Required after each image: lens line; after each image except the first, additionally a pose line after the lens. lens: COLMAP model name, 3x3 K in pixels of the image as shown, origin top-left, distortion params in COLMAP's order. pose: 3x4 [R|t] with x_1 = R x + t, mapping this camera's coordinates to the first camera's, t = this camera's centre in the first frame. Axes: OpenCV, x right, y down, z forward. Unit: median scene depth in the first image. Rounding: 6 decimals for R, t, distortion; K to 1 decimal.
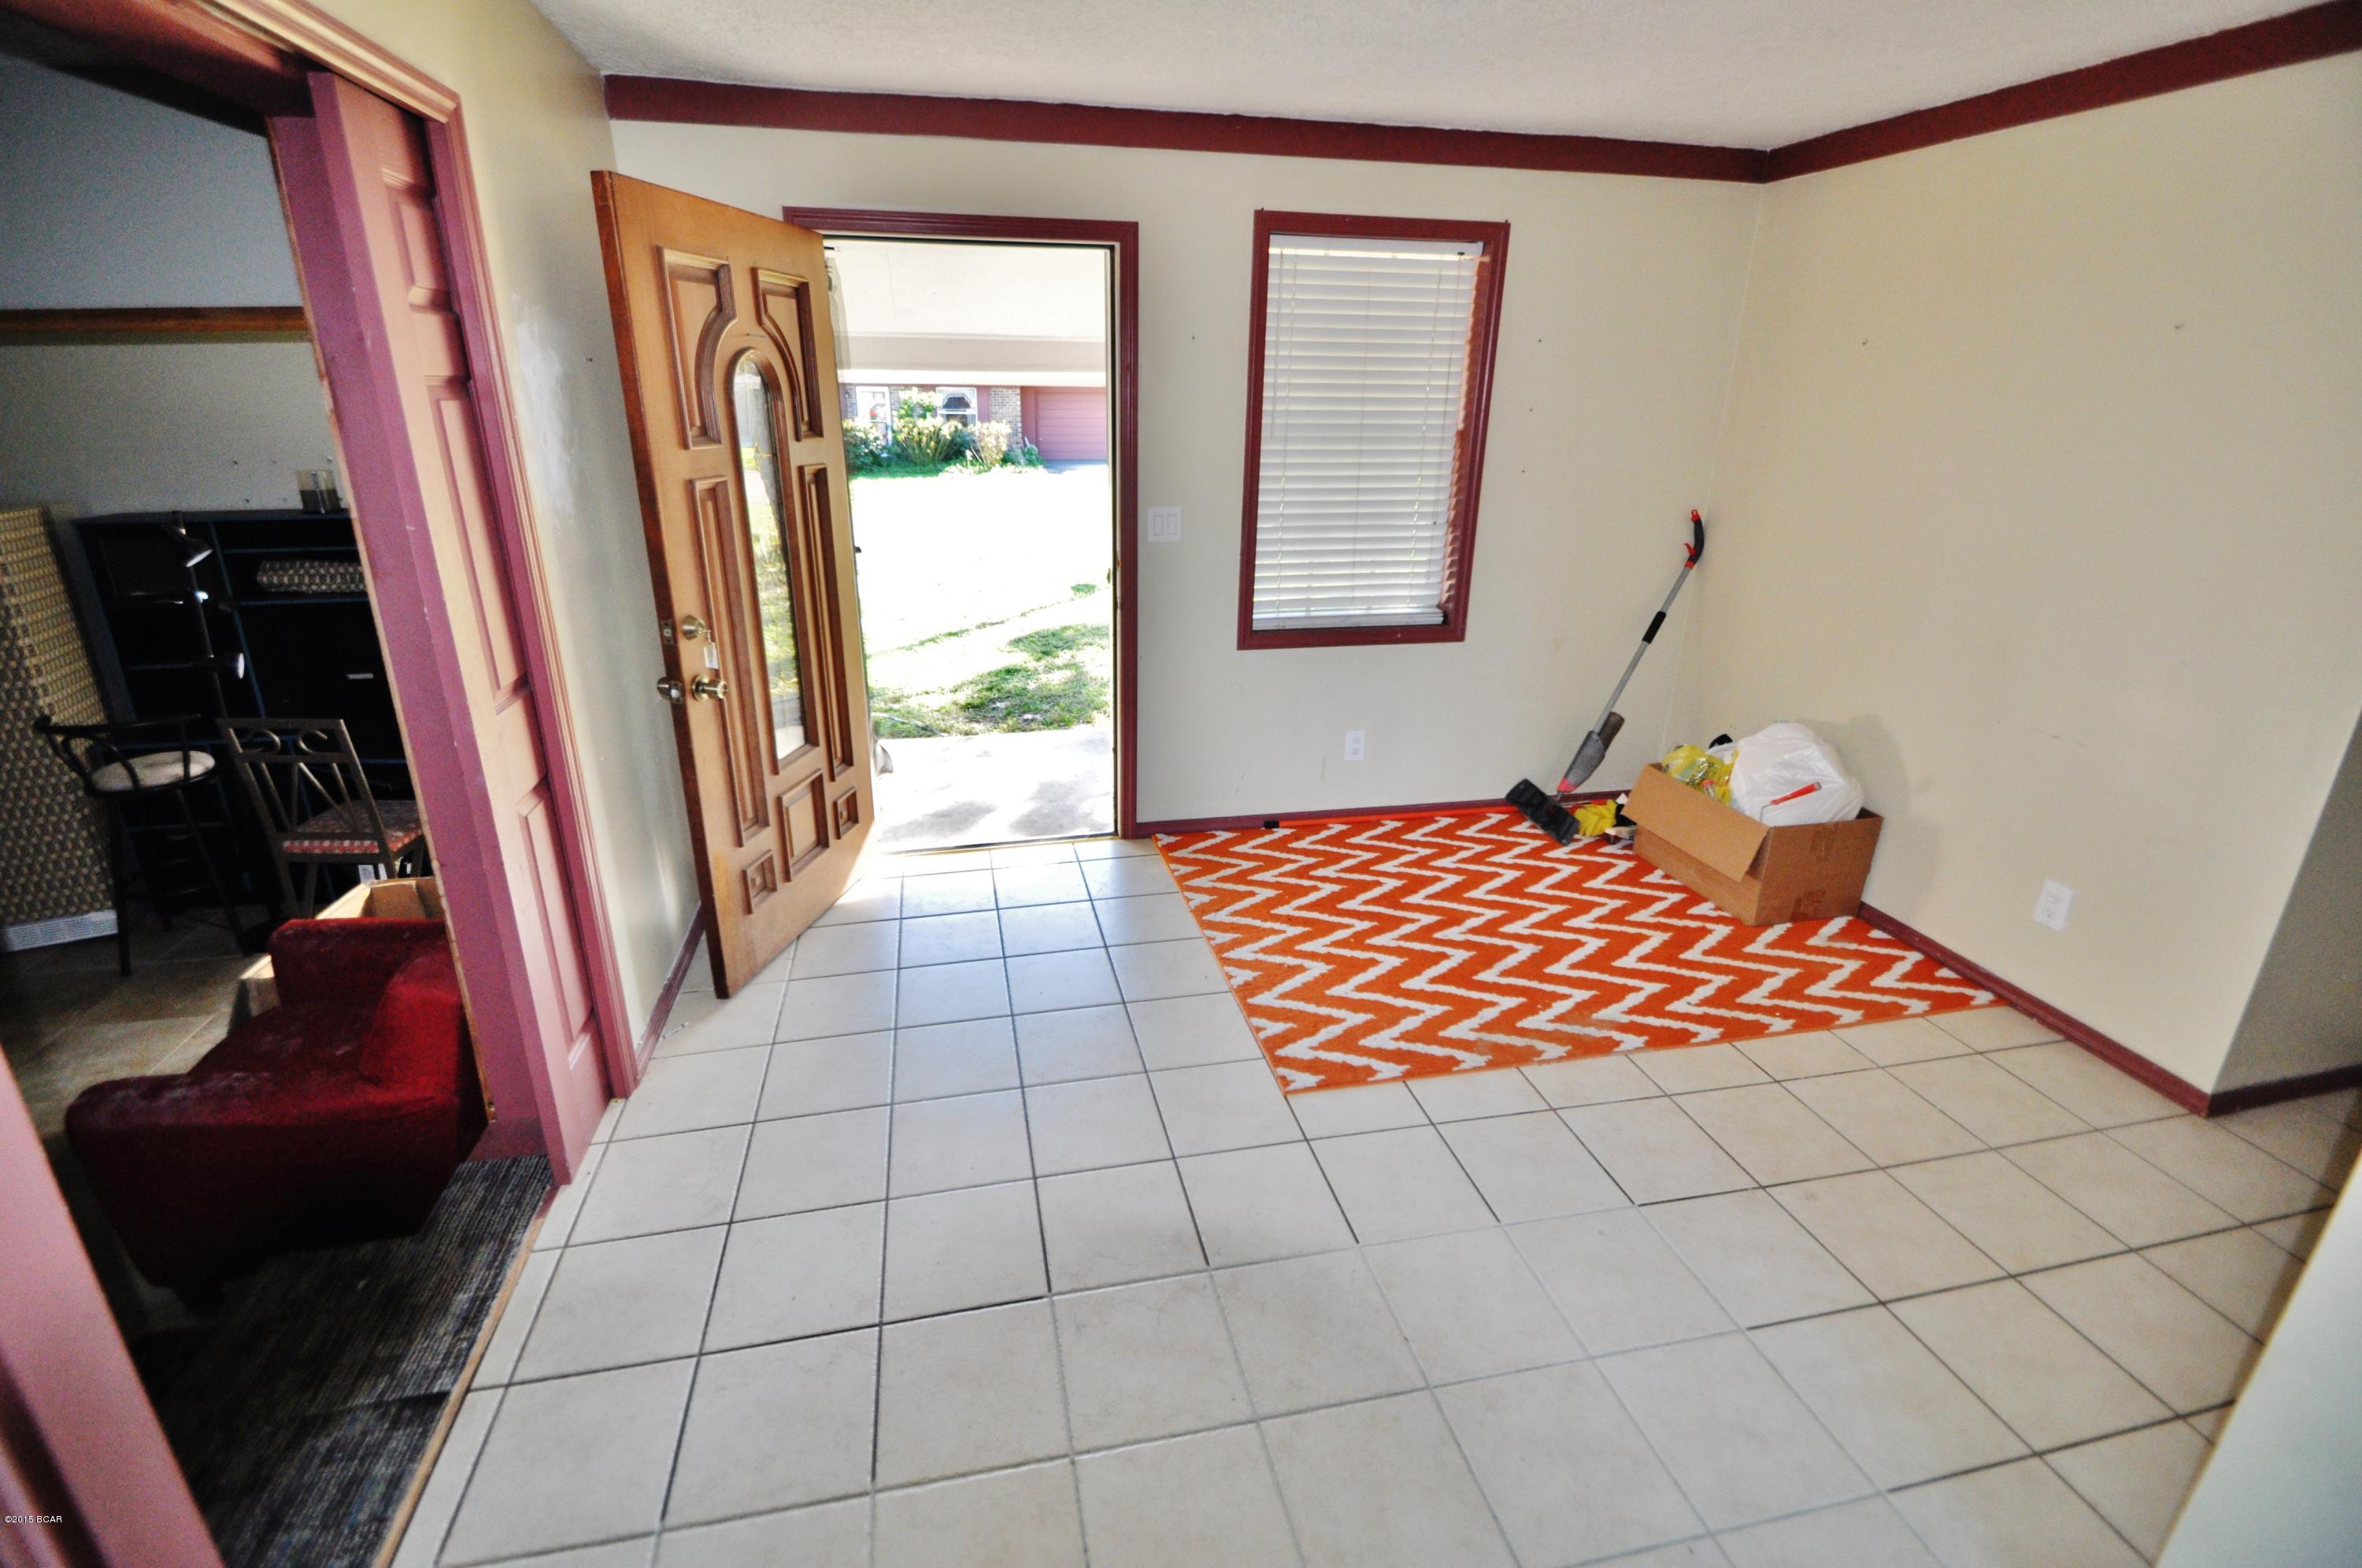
lens RADIAL K [[1068.7, 0, 1173.9], [0, 1068.7, 784.8], [0, 0, 1]] dist [-0.002739, -0.000952]
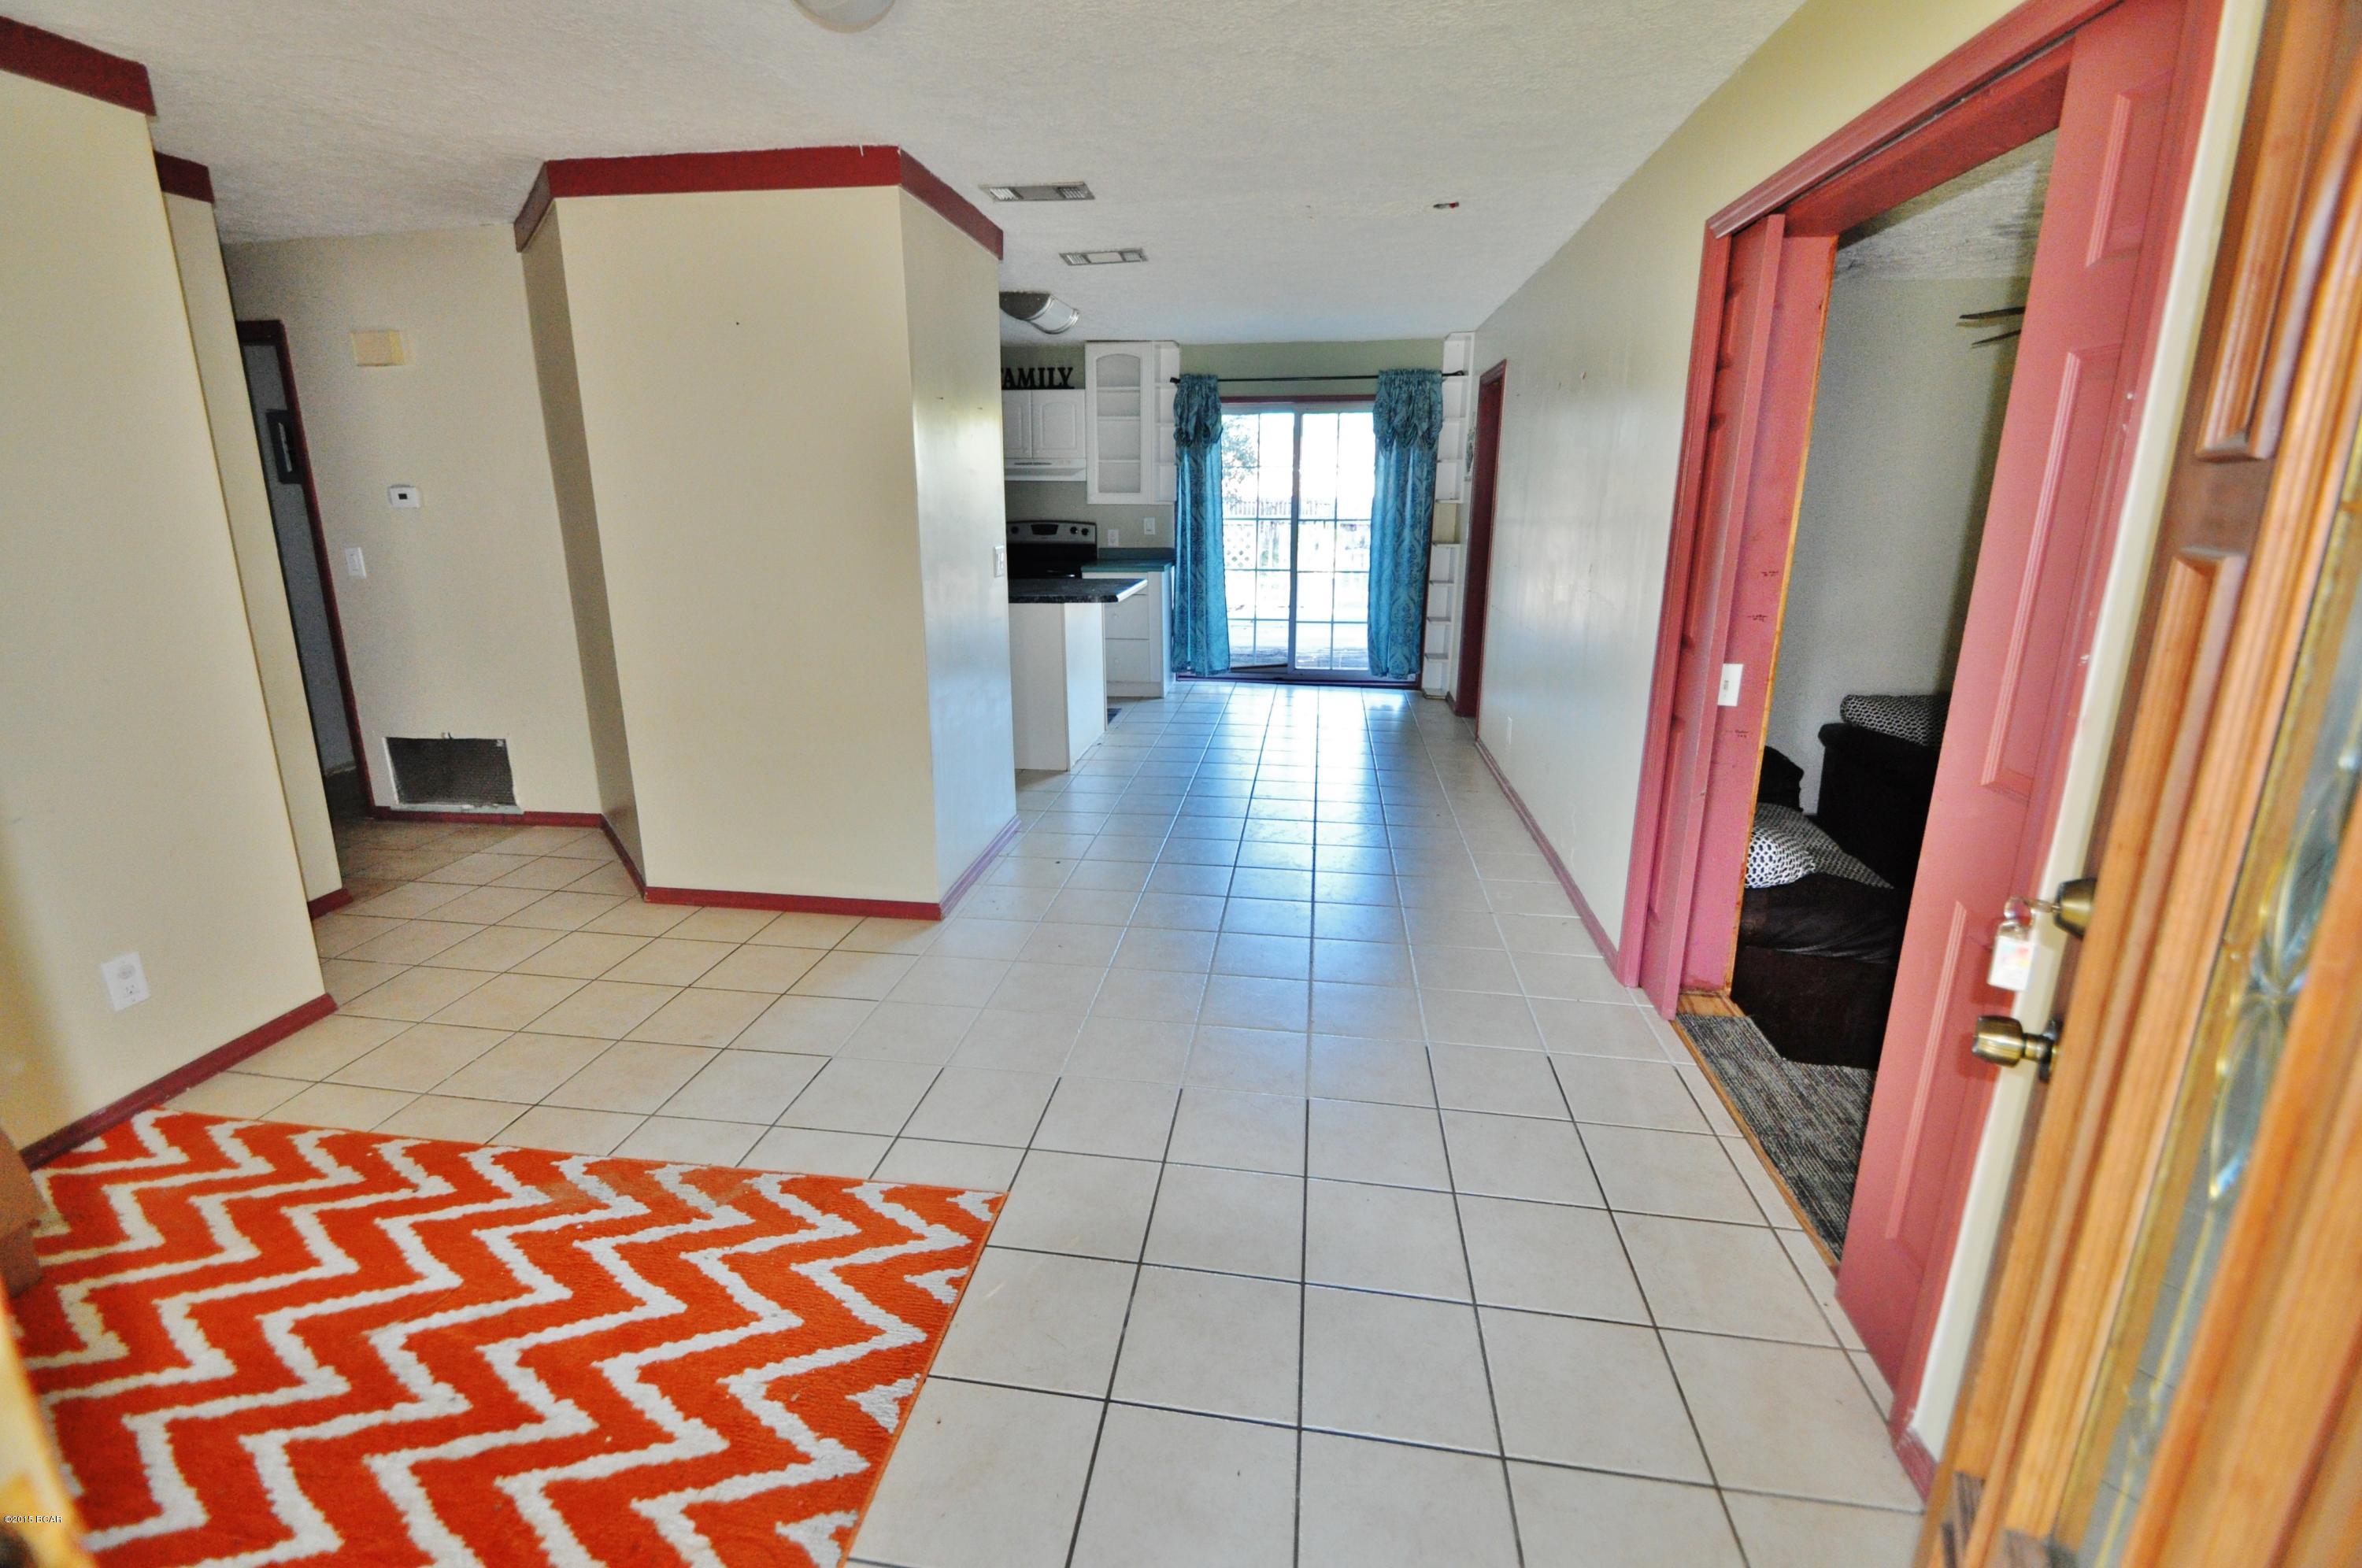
lens RADIAL K [[1068.7, 0, 1161.9], [0, 1068.7, 772.2], [0, 0, 1]] dist [-0.002739, -0.000952]
pose [[-0.935974, -0.090610, 0.340209, -0.241551], [0.124094, 0.819393, 0.559639, -0.399466], [-0.329474, 0.566026, -0.755686, 1.255654]]
